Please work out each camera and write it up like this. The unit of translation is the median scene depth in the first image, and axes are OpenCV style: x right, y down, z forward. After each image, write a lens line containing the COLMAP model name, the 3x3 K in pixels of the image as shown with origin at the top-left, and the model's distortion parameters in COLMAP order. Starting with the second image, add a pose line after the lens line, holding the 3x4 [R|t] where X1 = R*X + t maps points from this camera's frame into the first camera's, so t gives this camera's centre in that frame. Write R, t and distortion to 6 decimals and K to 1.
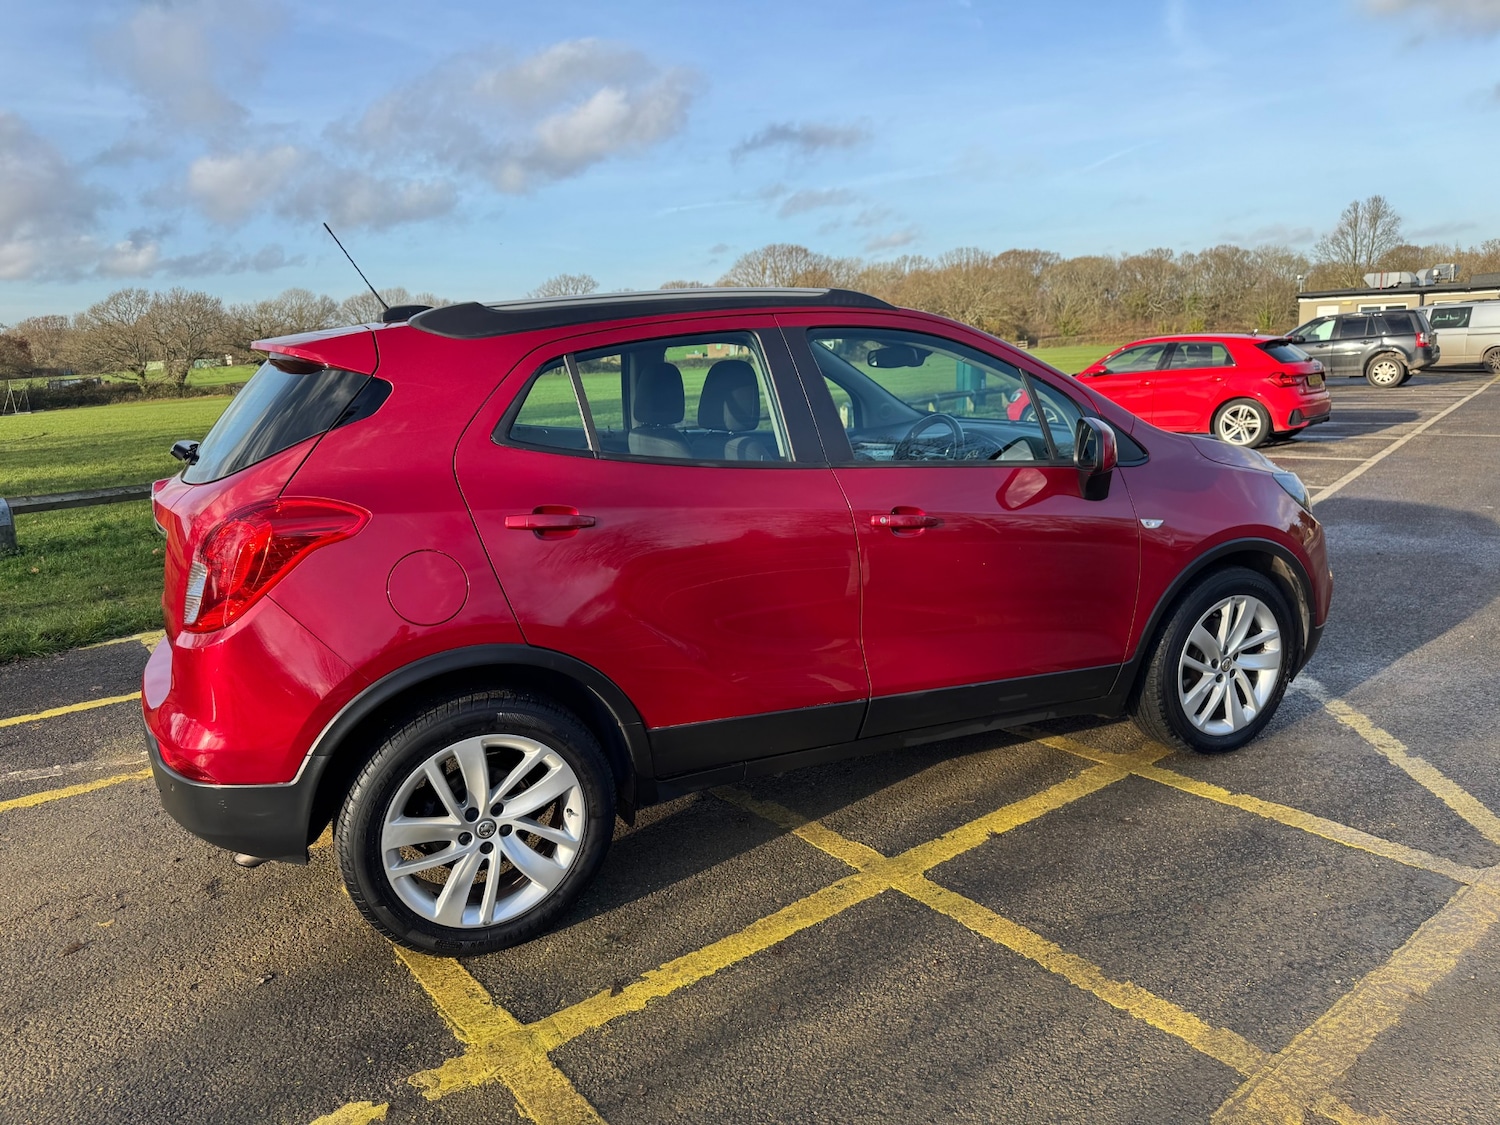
lens RADIAL K [[1061.6, 0, 746.0], [0, 1061.6, 562.6], [0, 0, 1]] dist [0.031530, -0.038174]
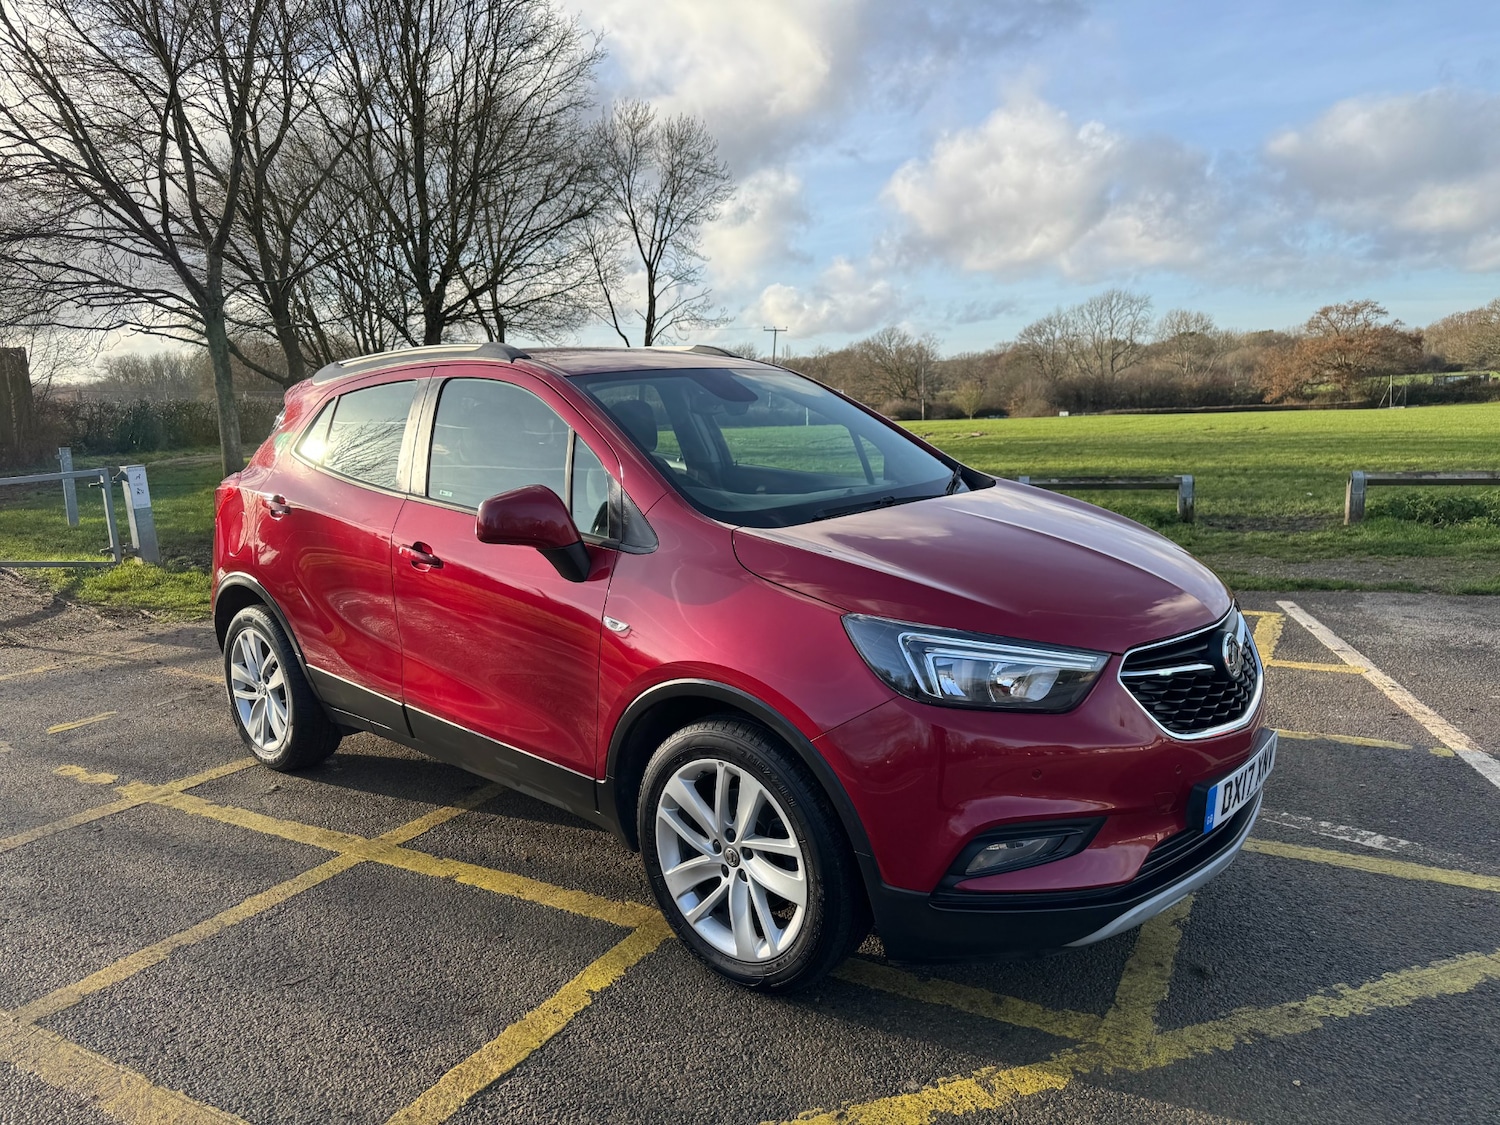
lens RADIAL K [[1061.6, 0, 745.0], [0, 1061.6, 563.3], [0, 0, 1]] dist [0.031530, -0.038174]
pose [[0.391392, 0.174442, -0.903539, 1.140993], [-0.169384, 0.978748, 0.115589, -0.192973], [0.904500, 0.107805, 0.412622, 0.752257]]
